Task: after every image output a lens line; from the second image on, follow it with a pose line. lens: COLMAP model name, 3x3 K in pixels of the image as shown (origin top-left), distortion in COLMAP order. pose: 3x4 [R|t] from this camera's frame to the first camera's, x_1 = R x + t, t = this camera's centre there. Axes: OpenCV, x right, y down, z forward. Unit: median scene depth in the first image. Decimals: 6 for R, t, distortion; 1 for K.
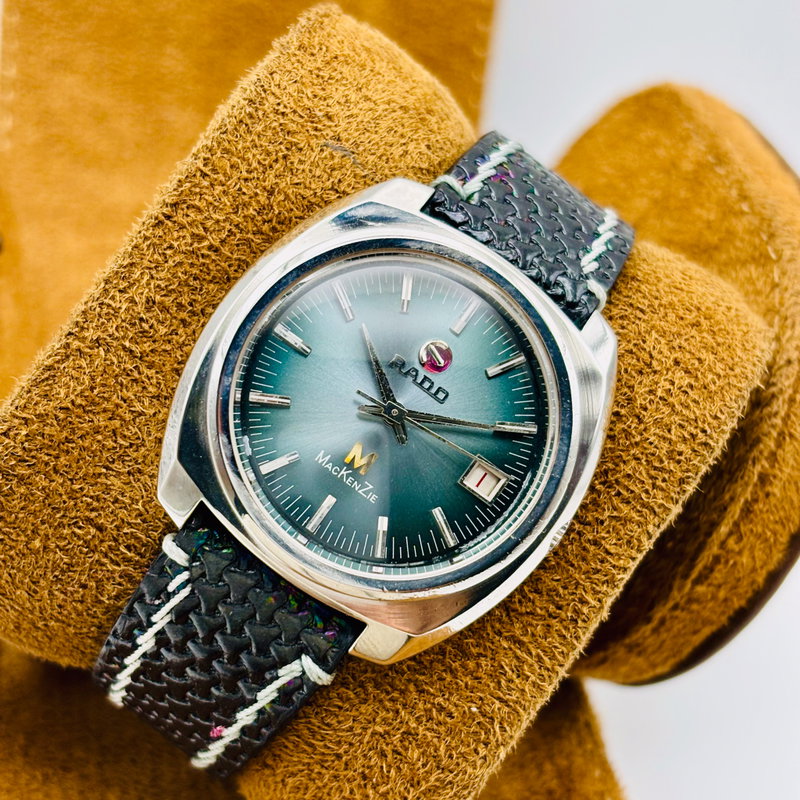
lens RADIAL K [[1663.2, 0, 370.9], [0, 1663.2, 400.0], [0, 0, 1]] dist [0.099883, -0.122376]
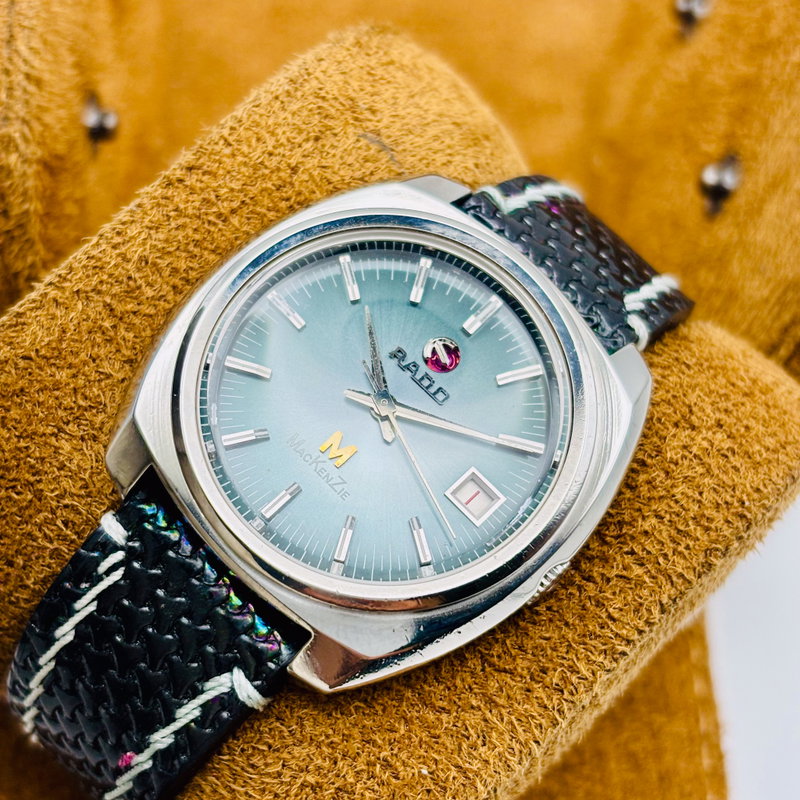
lens RADIAL K [[1663.2, 0, 370.9], [0, 1663.2, 400.0], [0, 0, 1]] dist [0.099883, -0.122376]
pose [[0.985002, 0.143288, -0.096126, 0.087841], [-0.160865, 0.964100, -0.211268, 0.184796], [0.062403, 0.223563, 0.972690, 0.137618]]
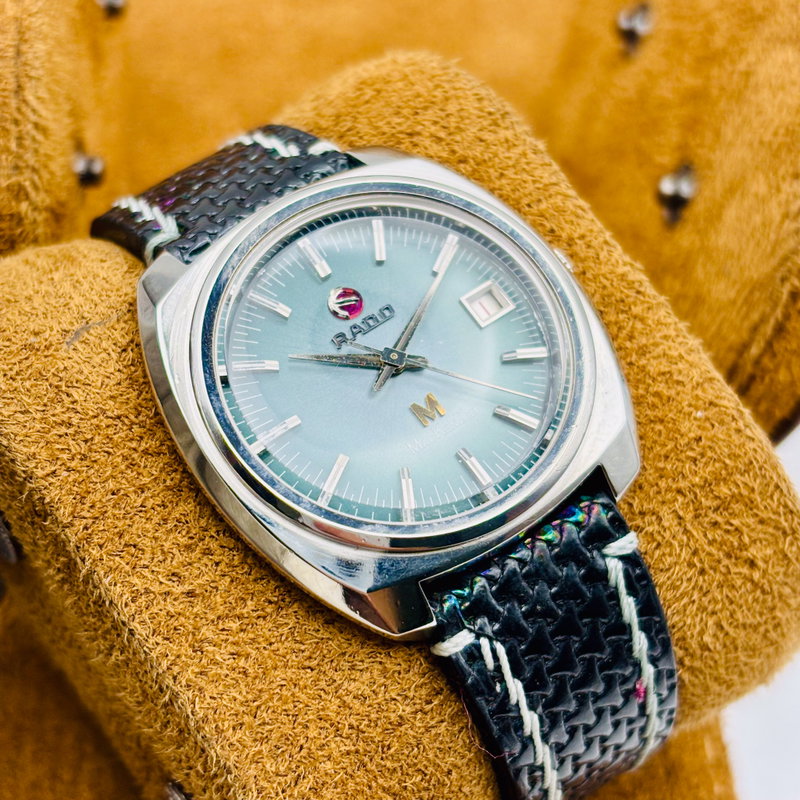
lens RADIAL K [[1663.2, 0, 370.9], [0, 1663.2, 400.0], [0, 0, 1]] dist [0.099883, -0.122376]
pose [[0.320233, -0.891493, 0.320454, -0.291041], [0.926032, 0.365917, 0.092576, -0.076810], [-0.199790, 0.267104, 0.942730, 0.140848]]
